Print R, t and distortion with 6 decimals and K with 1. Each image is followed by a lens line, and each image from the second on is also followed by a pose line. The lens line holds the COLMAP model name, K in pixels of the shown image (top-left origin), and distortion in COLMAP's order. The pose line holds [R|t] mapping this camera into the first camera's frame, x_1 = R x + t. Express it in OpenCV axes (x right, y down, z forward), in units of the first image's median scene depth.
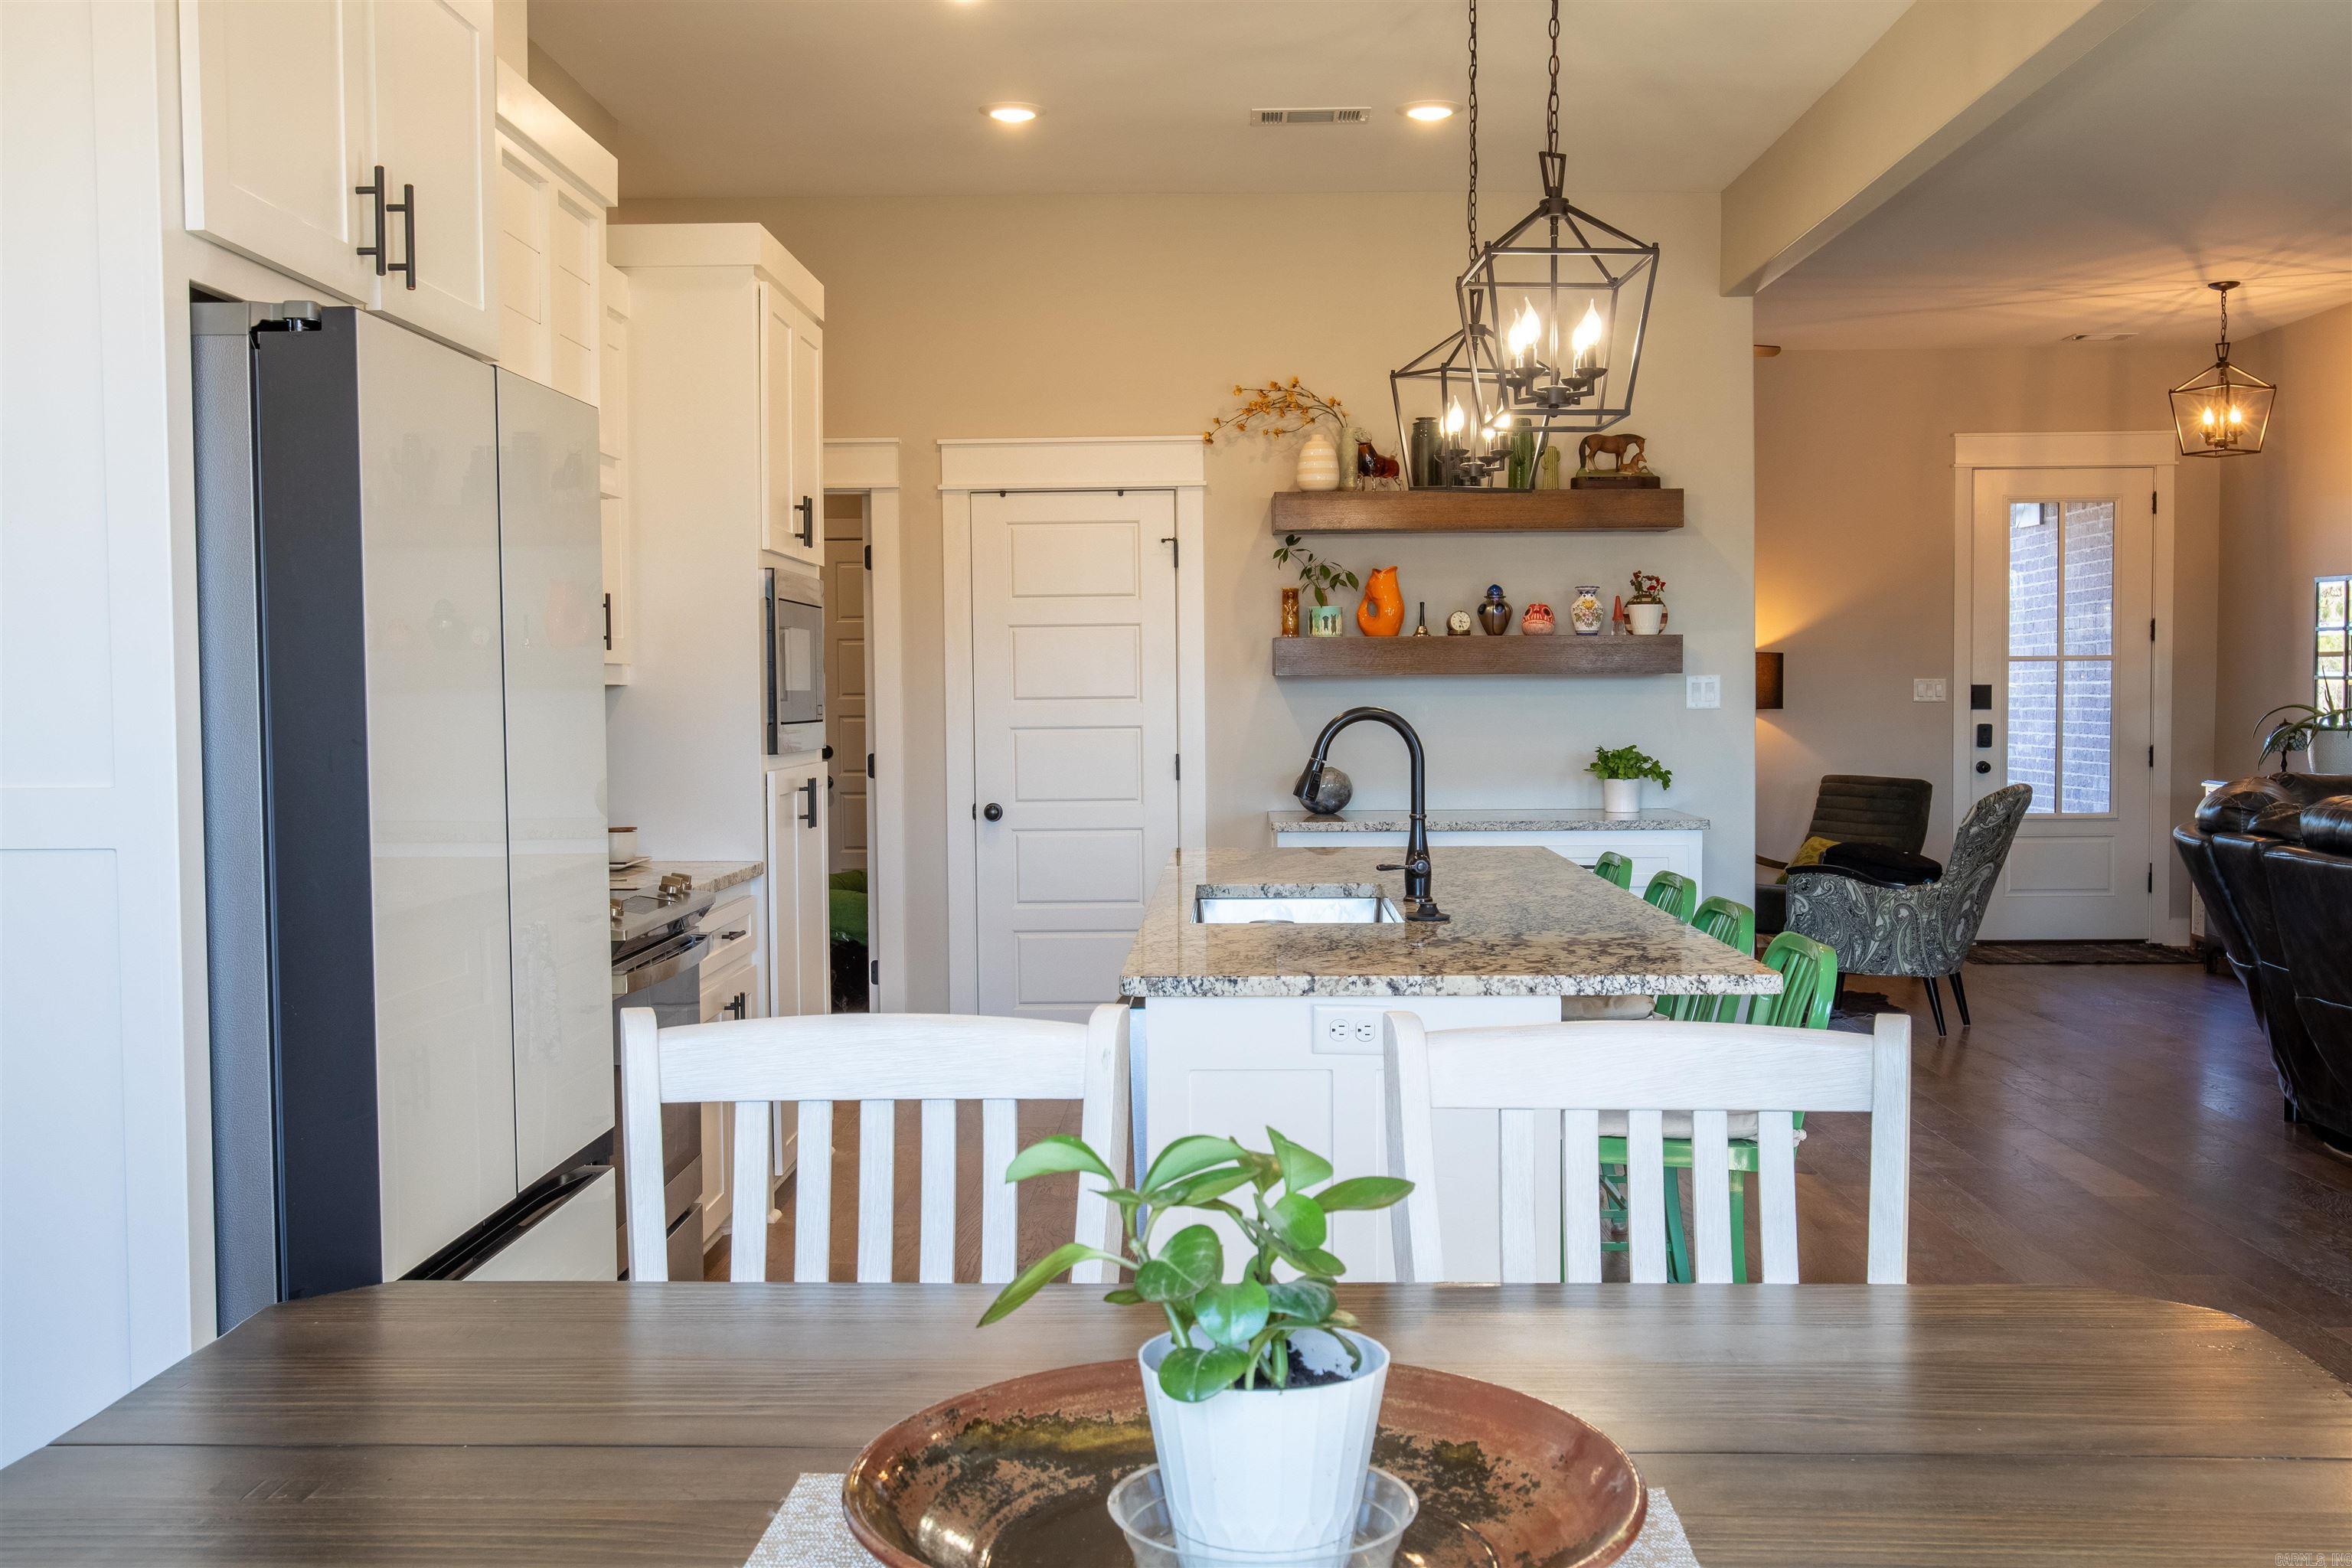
lens RADIAL K [[2333.5, 0, 1178.6], [0, 2333.5, 791.8], [0, 0, 1]] dist [0.002394, 0.000000]
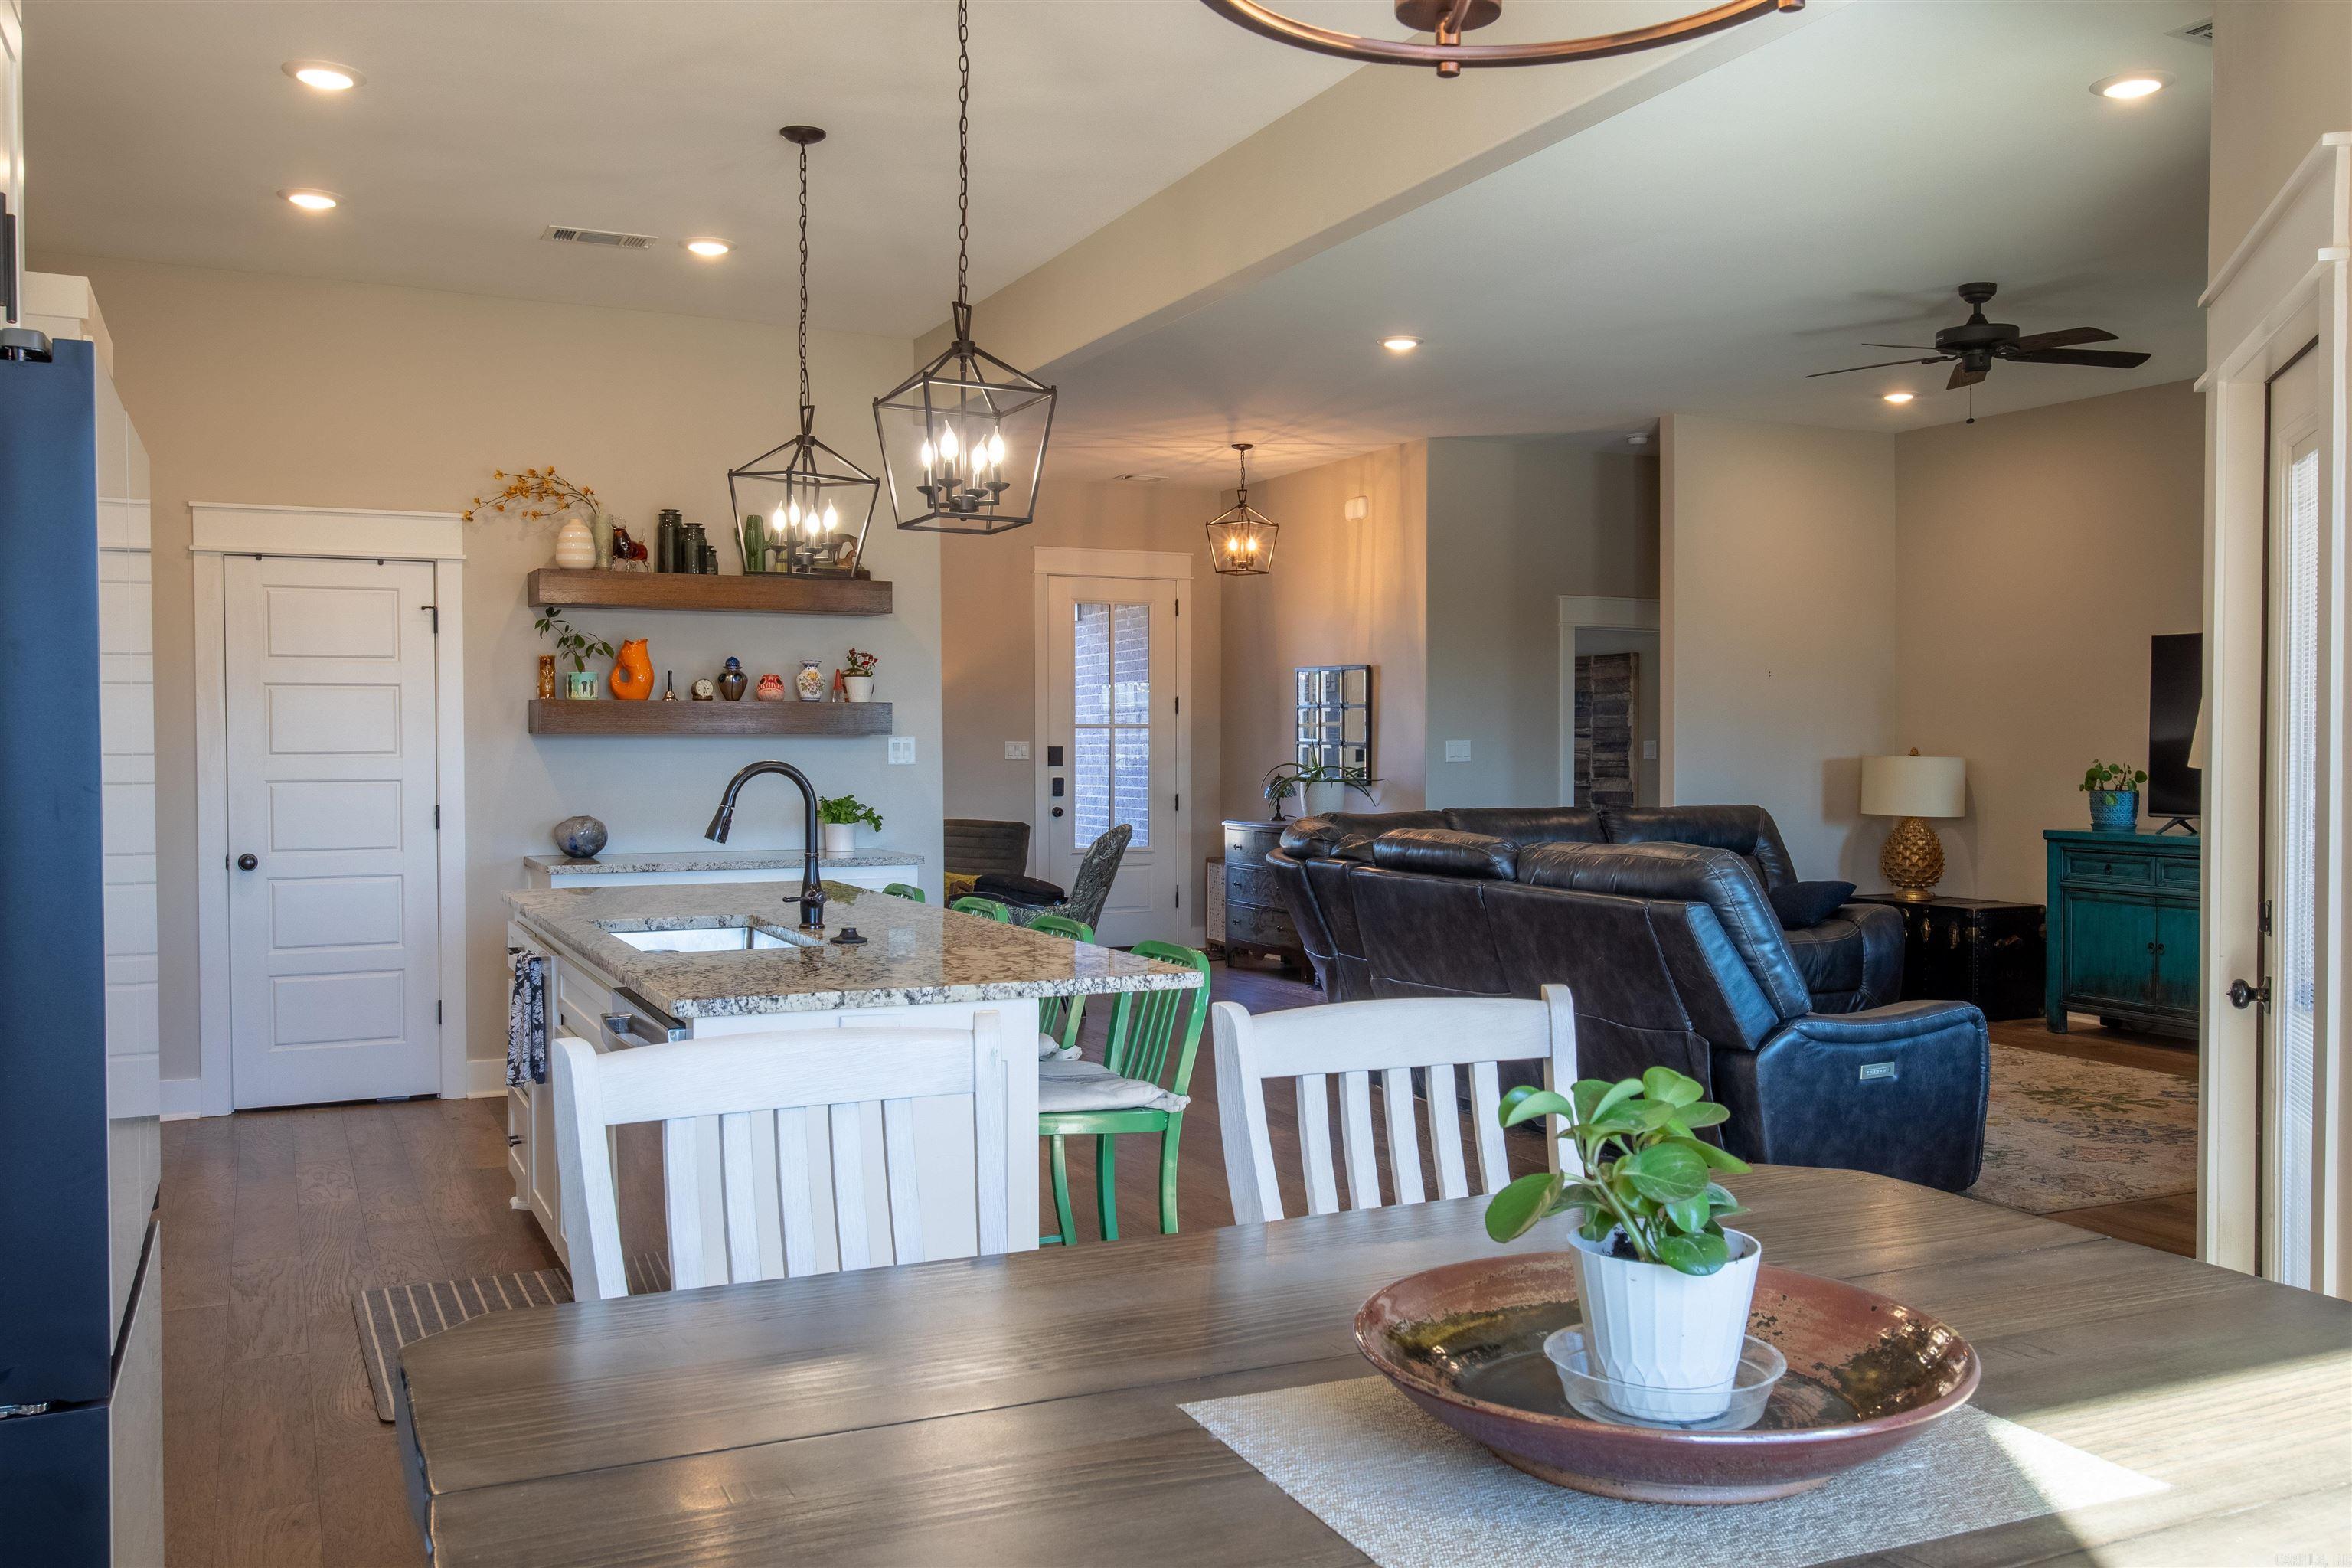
lens RADIAL K [[1994.2, 0, 1177.4], [0, 1994.2, 786.0], [0, 0, 1]] dist [-0.002027, 0.021061]
pose [[0.887337, -0.002559, 0.461113, -0.125663], [0.014716, 0.999632, -0.022769, 0.001054], [-0.460886, 0.026990, 0.887049, 0.021382]]
